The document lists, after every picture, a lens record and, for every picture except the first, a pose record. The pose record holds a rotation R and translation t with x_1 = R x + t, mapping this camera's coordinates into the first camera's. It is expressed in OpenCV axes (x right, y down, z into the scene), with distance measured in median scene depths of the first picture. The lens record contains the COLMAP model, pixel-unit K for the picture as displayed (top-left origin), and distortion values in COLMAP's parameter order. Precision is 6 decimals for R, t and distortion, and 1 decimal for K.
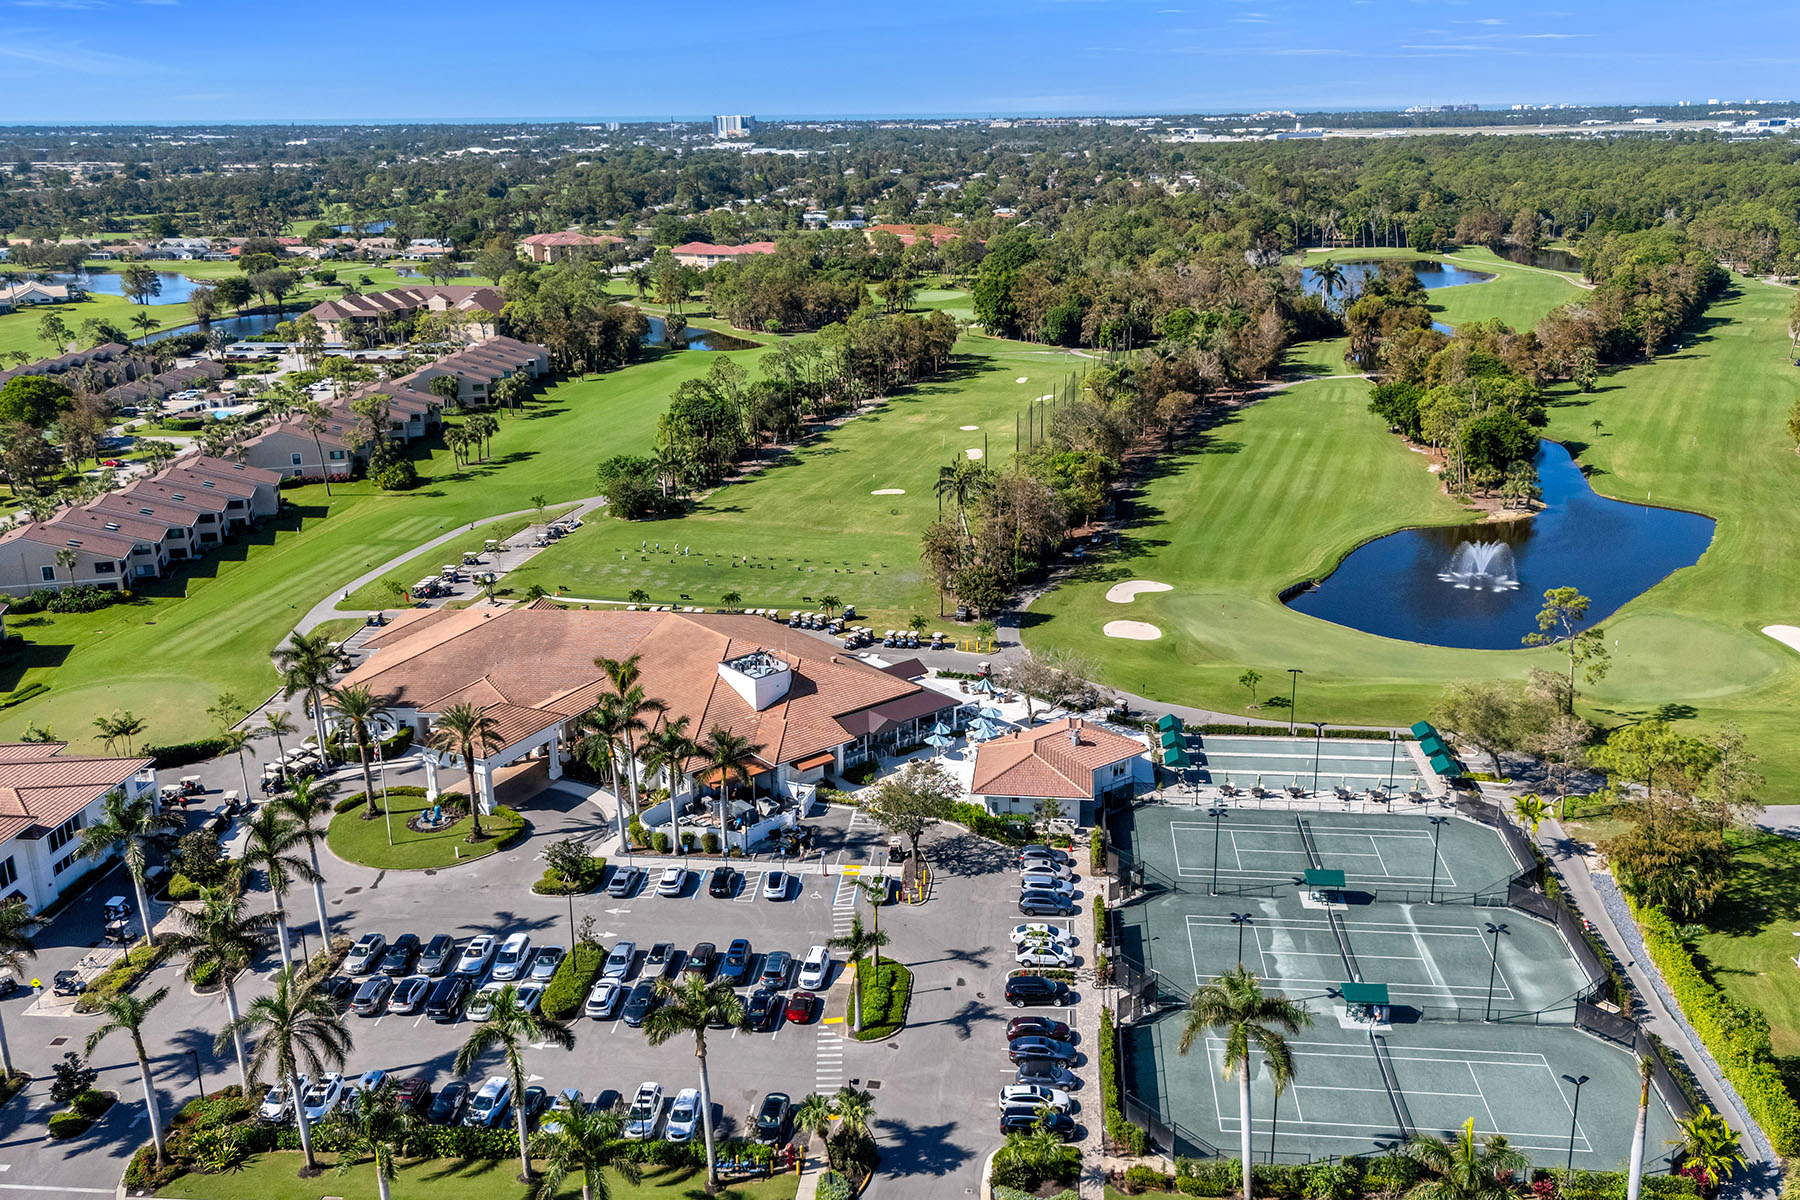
lens RADIAL K [[1567.2, 0, 903.0], [0, 1567.2, 612.2], [0, 0, 1]] dist [0.103227, -0.142348]
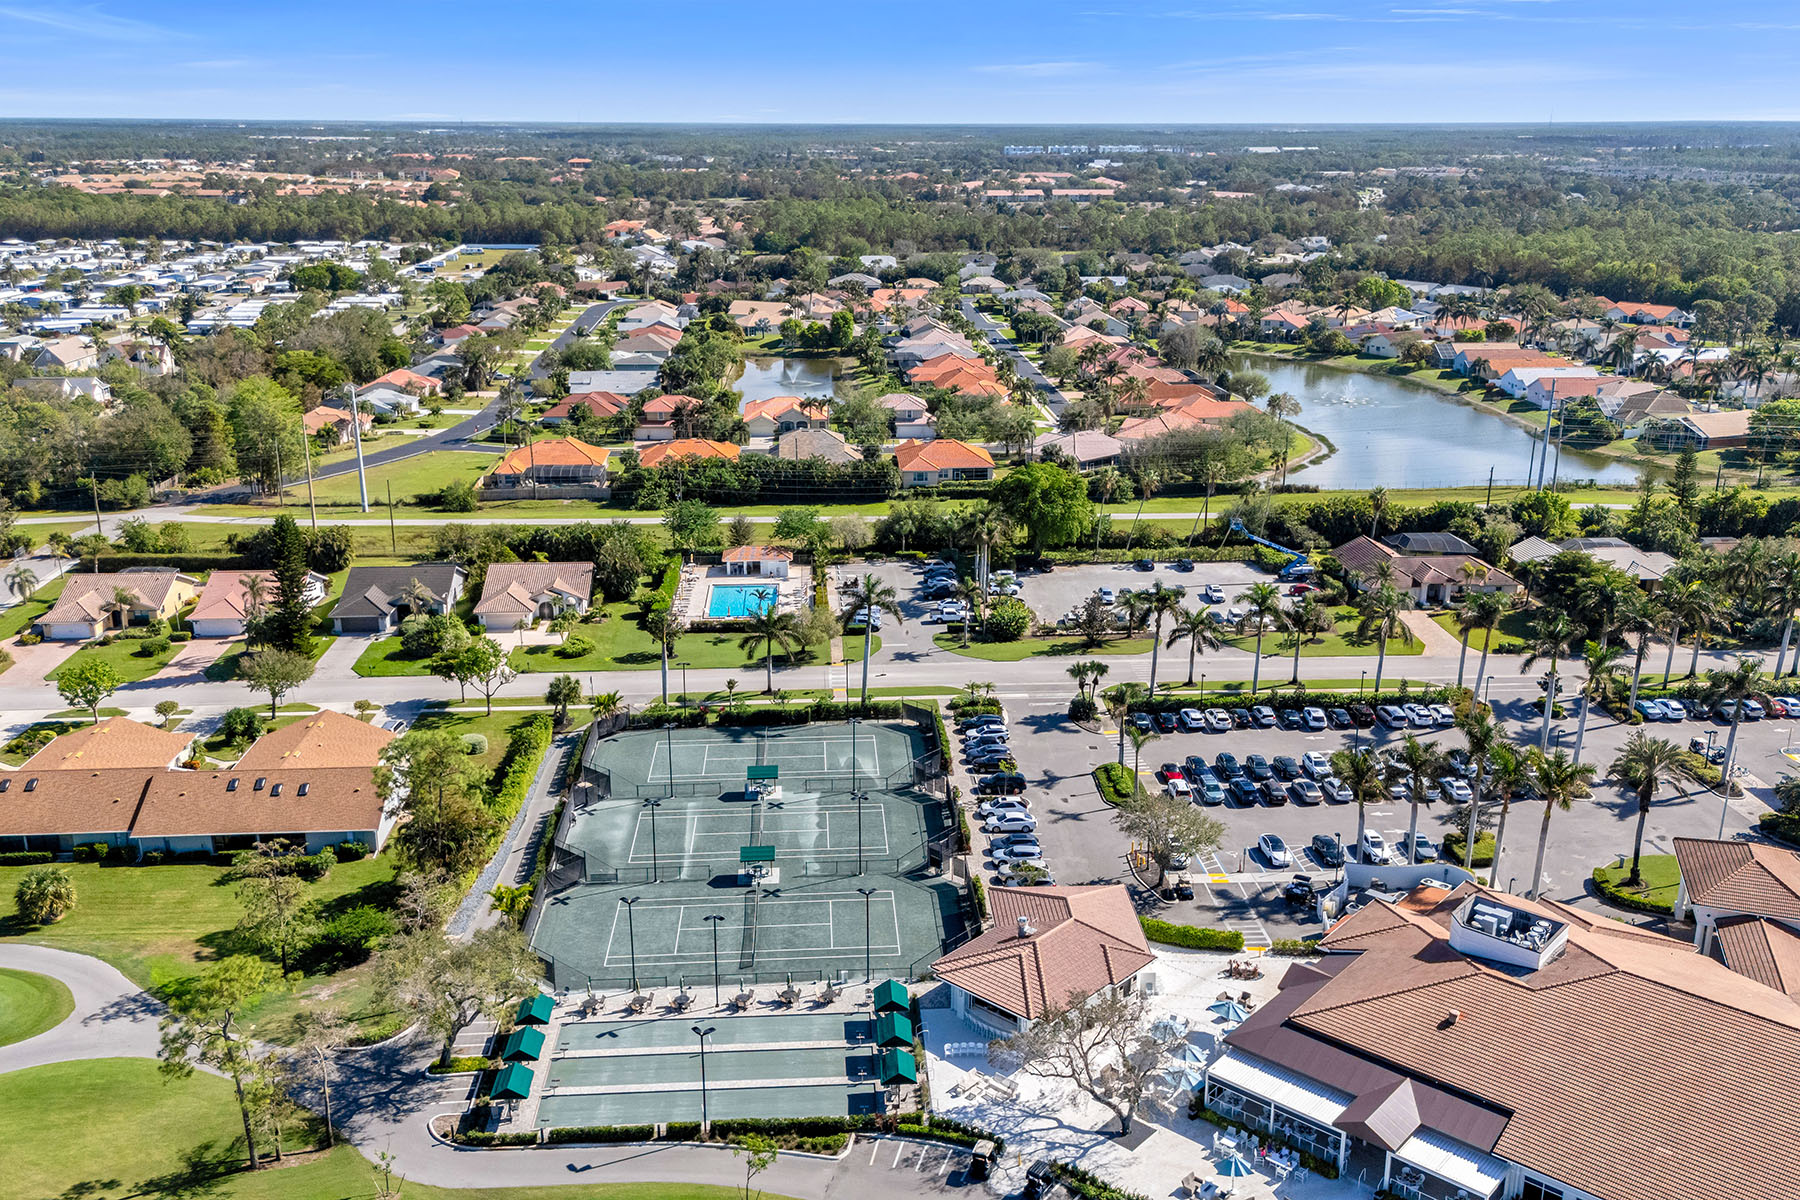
lens RADIAL K [[1567.2, 0, 903.0], [0, 1567.2, 612.2], [0, 0, 1]] dist [0.103227, -0.142348]
pose [[-0.987737, 0.056227, -0.145652, 0.141849], [-0.037875, 0.818743, 0.572909, -0.252960], [0.151465, 0.571400, -0.806573, 0.794842]]
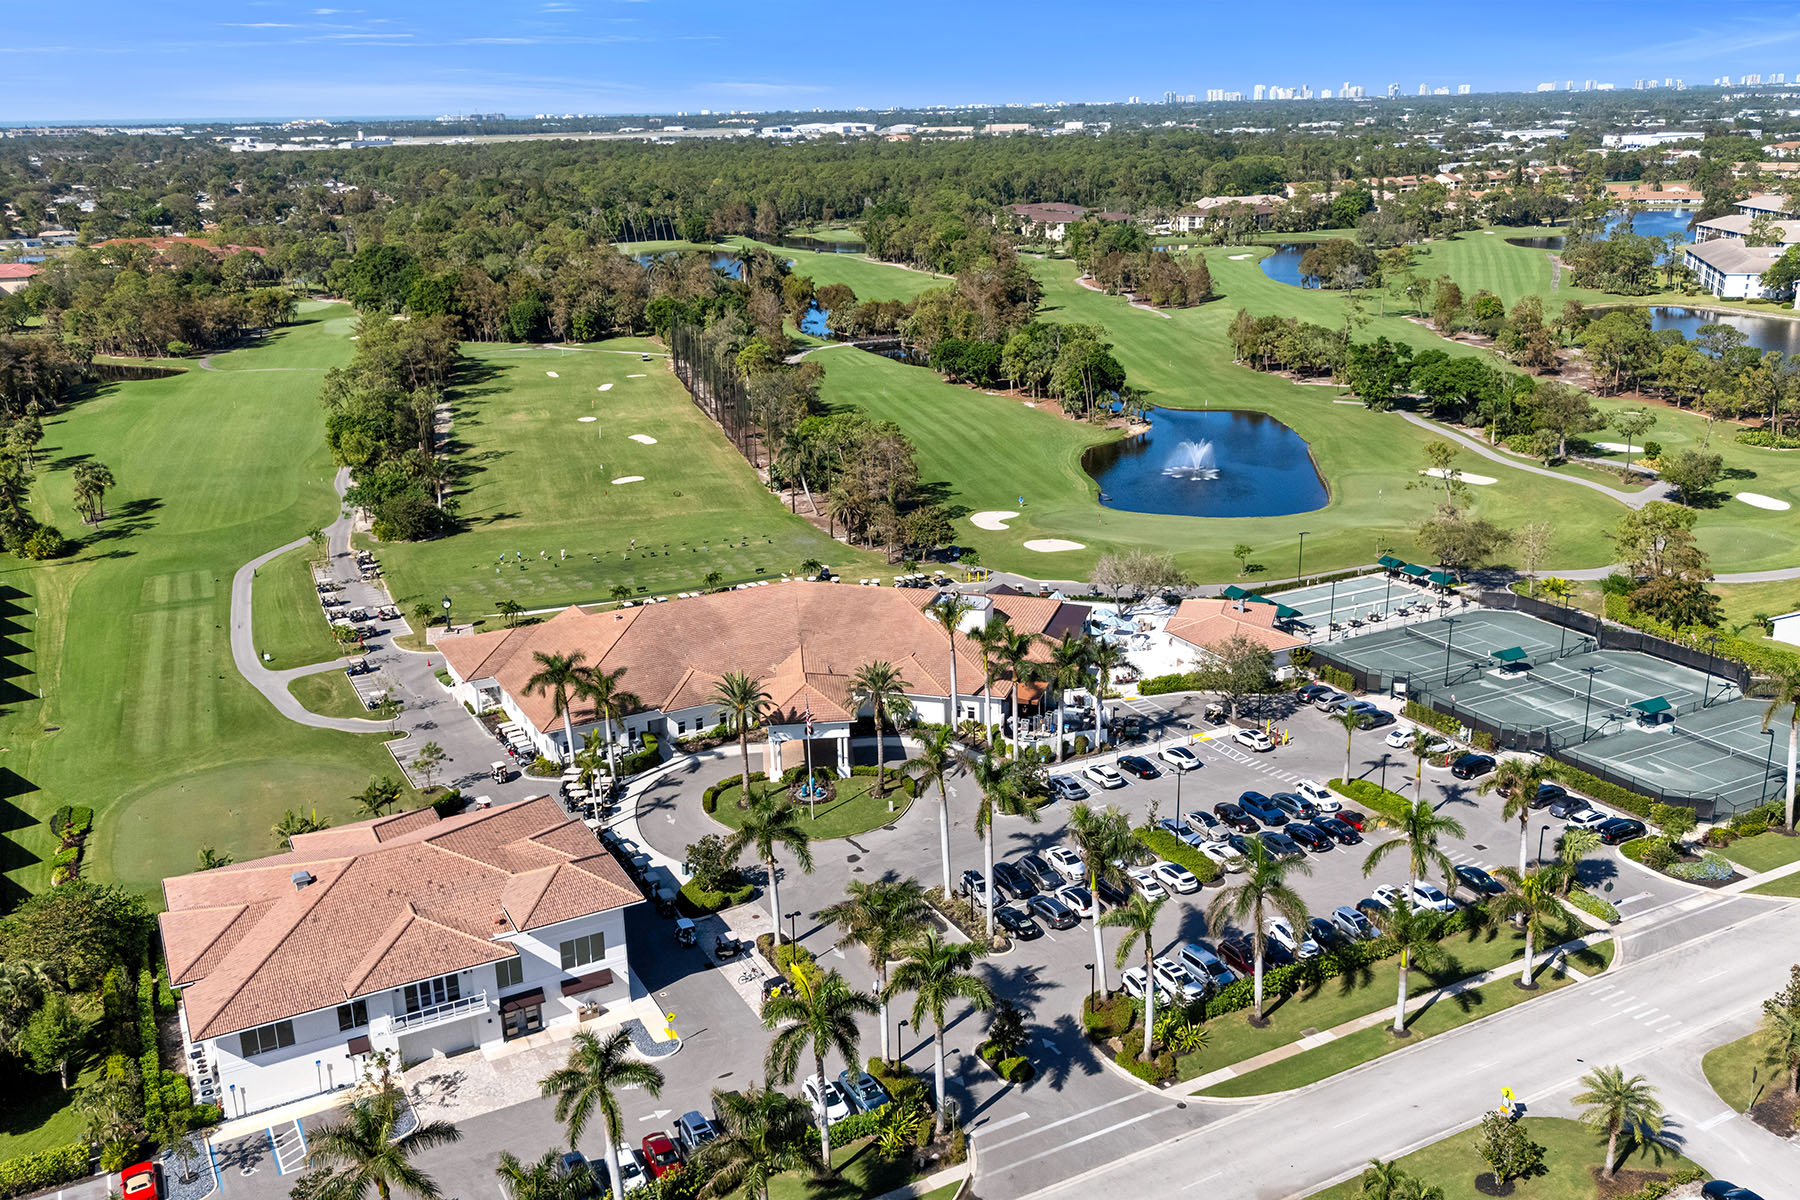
lens RADIAL K [[1567.2, 0, 903.0], [0, 1567.2, 612.2], [0, 0, 1]] dist [0.103227, -0.142348]
pose [[0.834606, -0.175128, 0.522267, -0.380409], [0.178002, 0.982993, 0.045164, -0.008041], [-0.521294, 0.055271, 0.851585, 0.060388]]
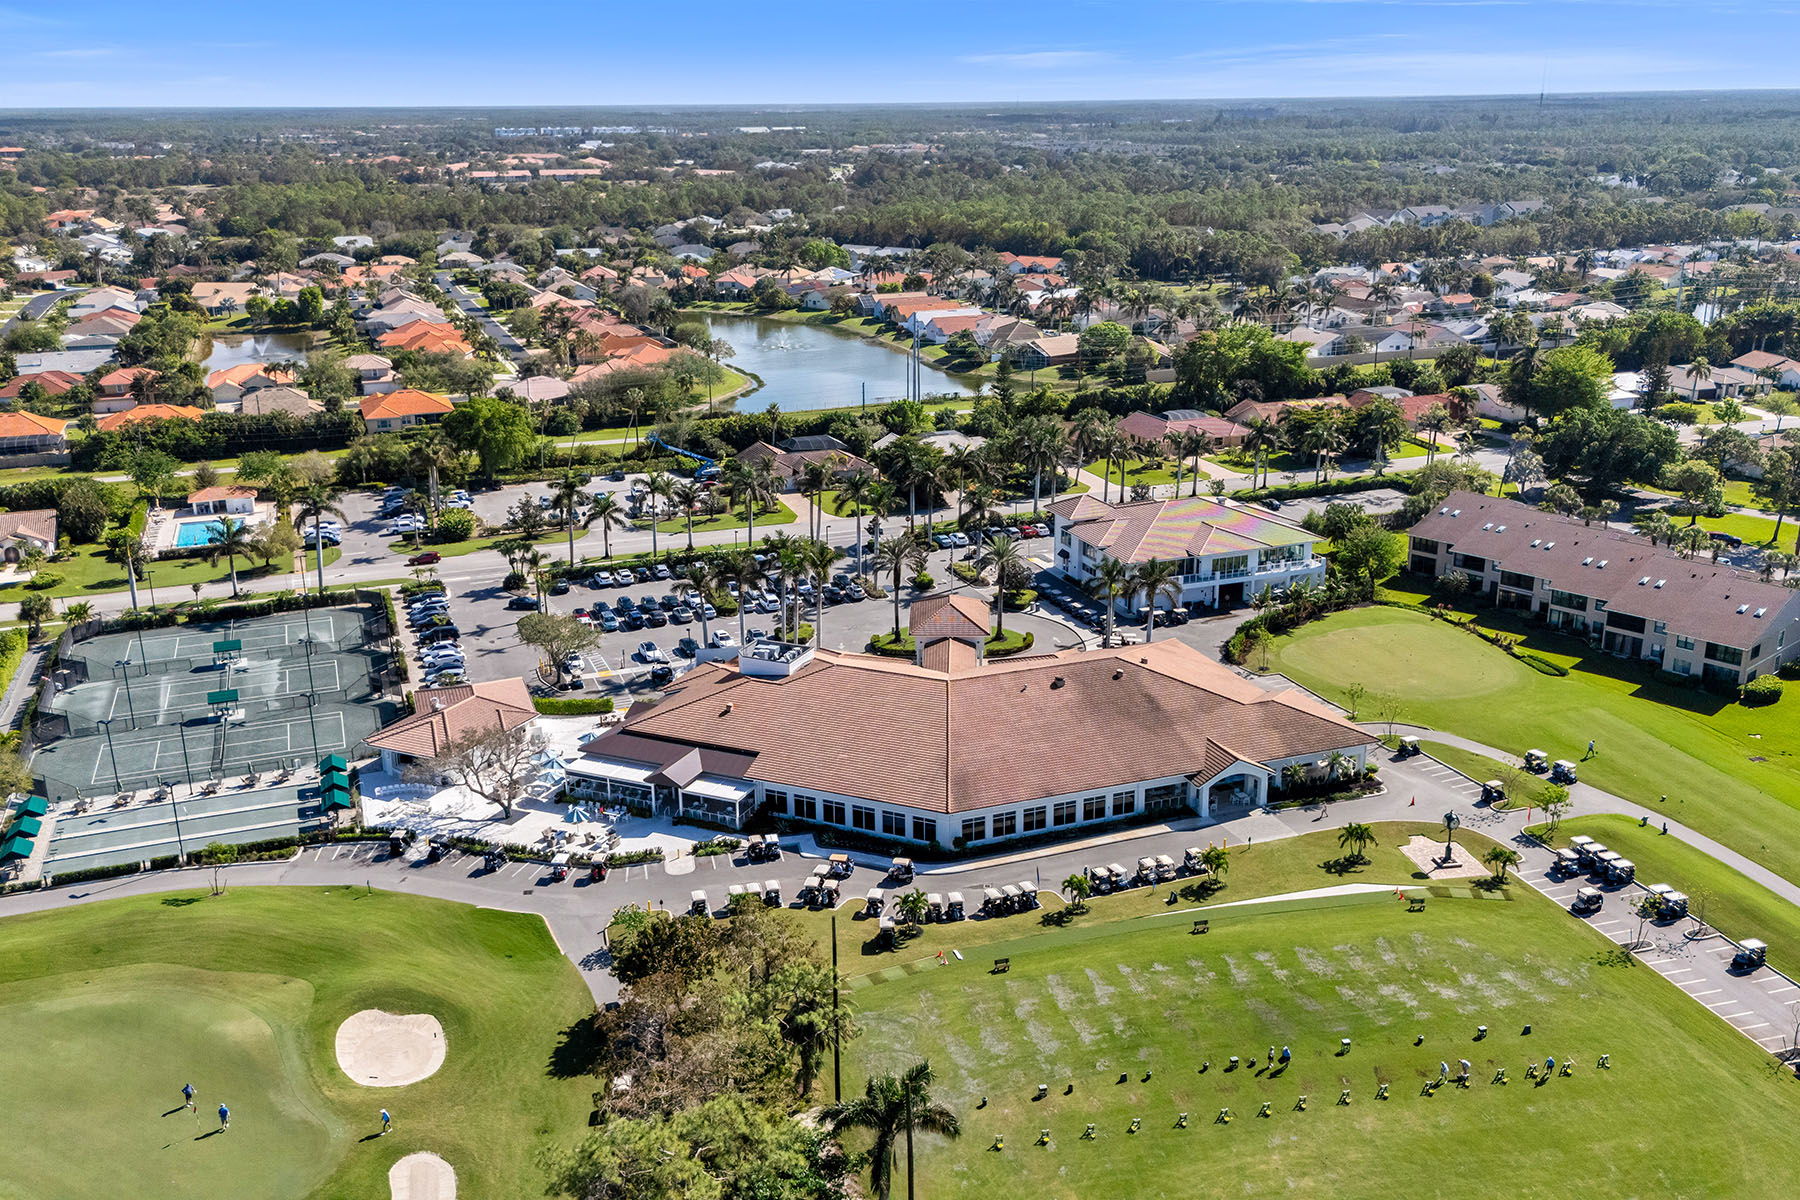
lens RADIAL K [[1567.2, 0, 903.0], [0, 1567.2, 612.2], [0, 0, 1]] dist [0.103227, -0.142348]
pose [[-0.898328, 0.156727, -0.410419, 0.130658], [-0.112858, 0.820524, 0.560359, -0.304578], [0.424582, 0.549706, -0.719412, 0.959802]]
